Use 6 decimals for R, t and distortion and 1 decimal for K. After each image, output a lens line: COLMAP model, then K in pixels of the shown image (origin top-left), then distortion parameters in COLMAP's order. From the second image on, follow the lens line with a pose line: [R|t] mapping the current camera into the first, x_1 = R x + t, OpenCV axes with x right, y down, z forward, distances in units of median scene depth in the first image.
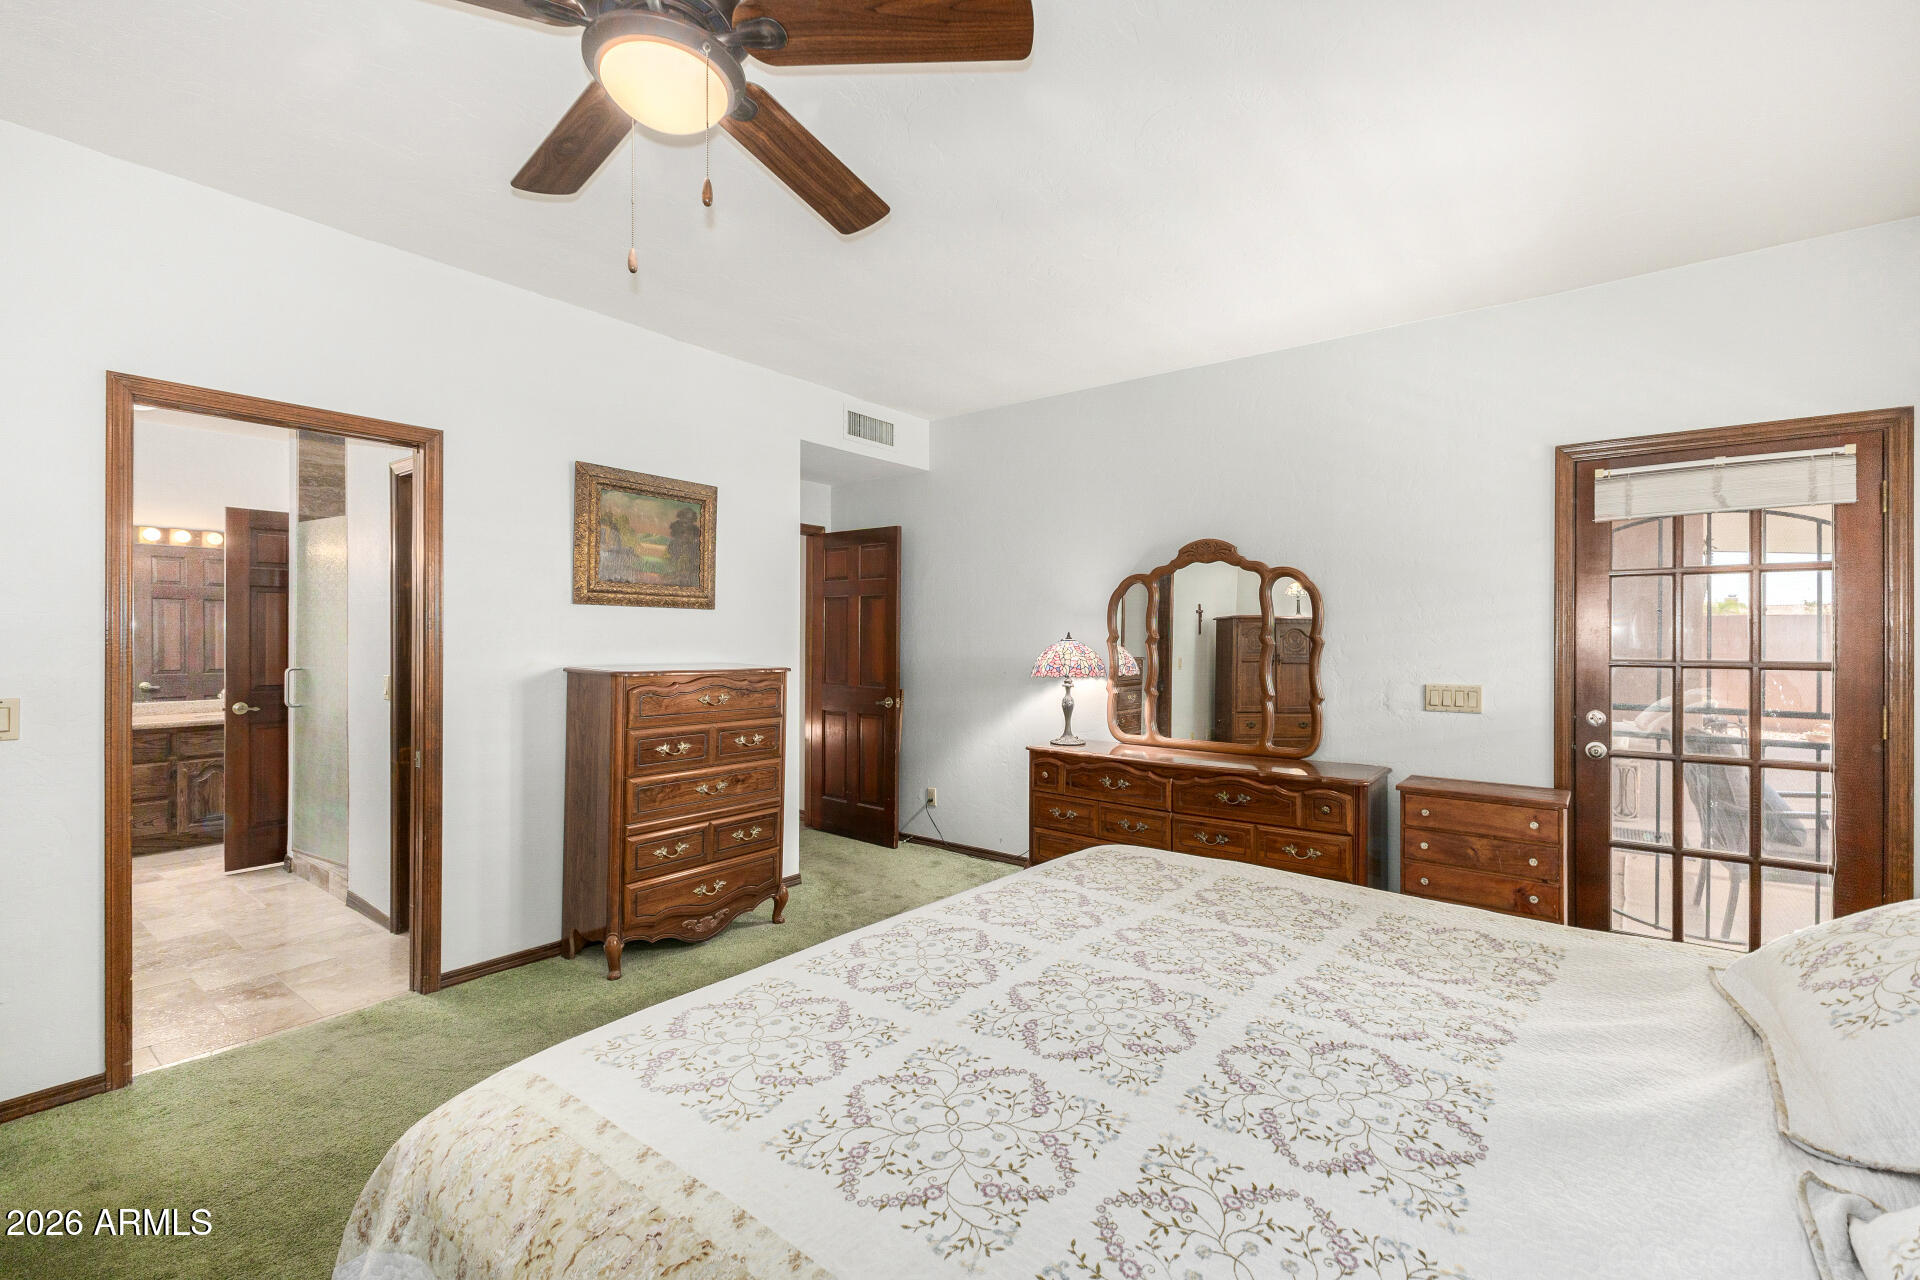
lens RADIAL K [[829.9, 0, 948.5], [0, 829.9, 629.6], [0, 0, 1]] dist [0.011570, 0.000027]
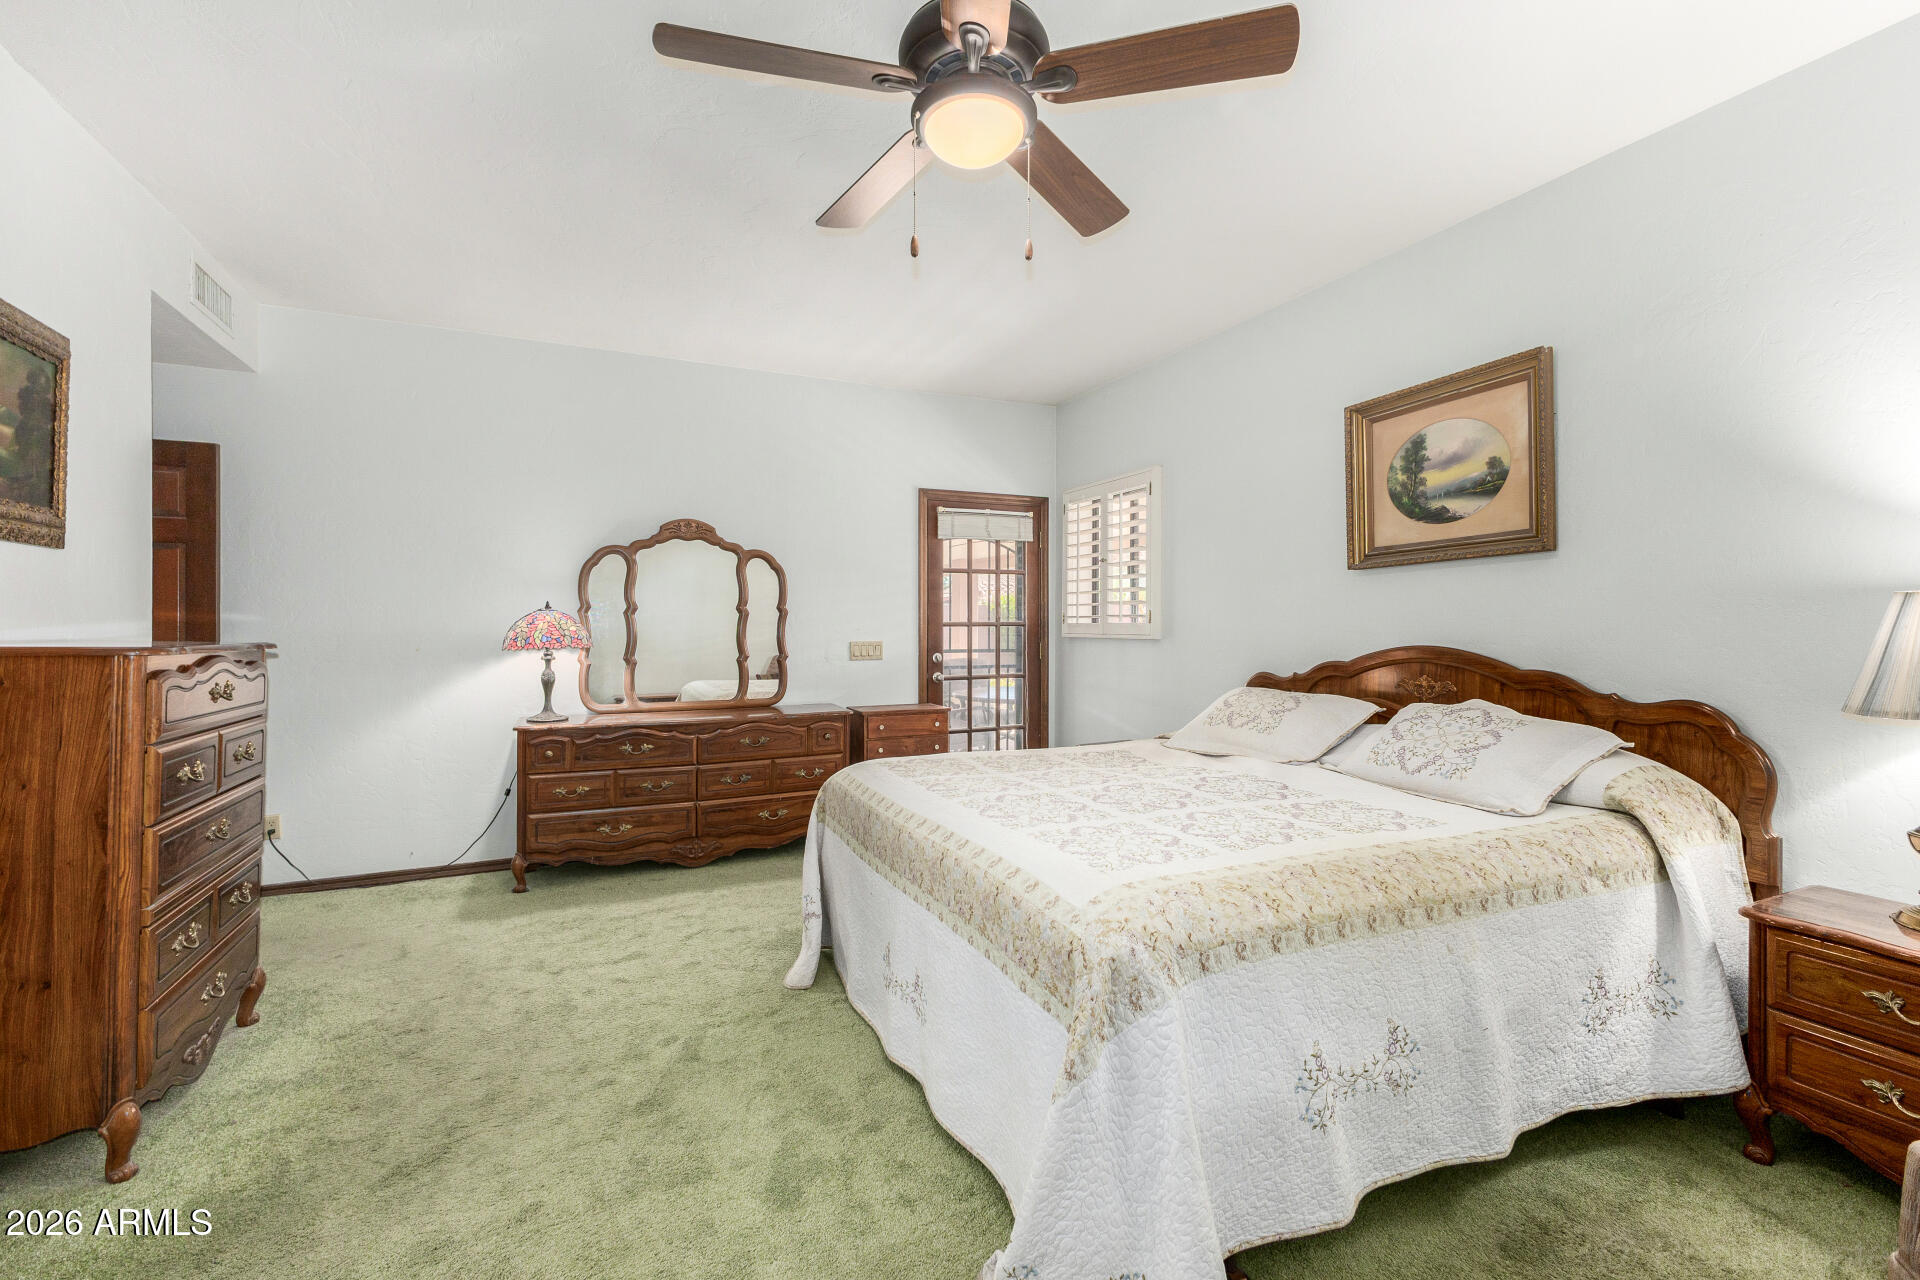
lens RADIAL K [[840.0, 0, 960.0], [0, 840.0, 640.0], [0, 0, 1]] dist [-0.022008, 0.000031]
pose [[0.441396, -0.018508, 0.897121, -0.561613], [-0.001835, 0.999767, 0.021529, 0.028925], [-0.897311, -0.011149, 0.441259, 0.189708]]
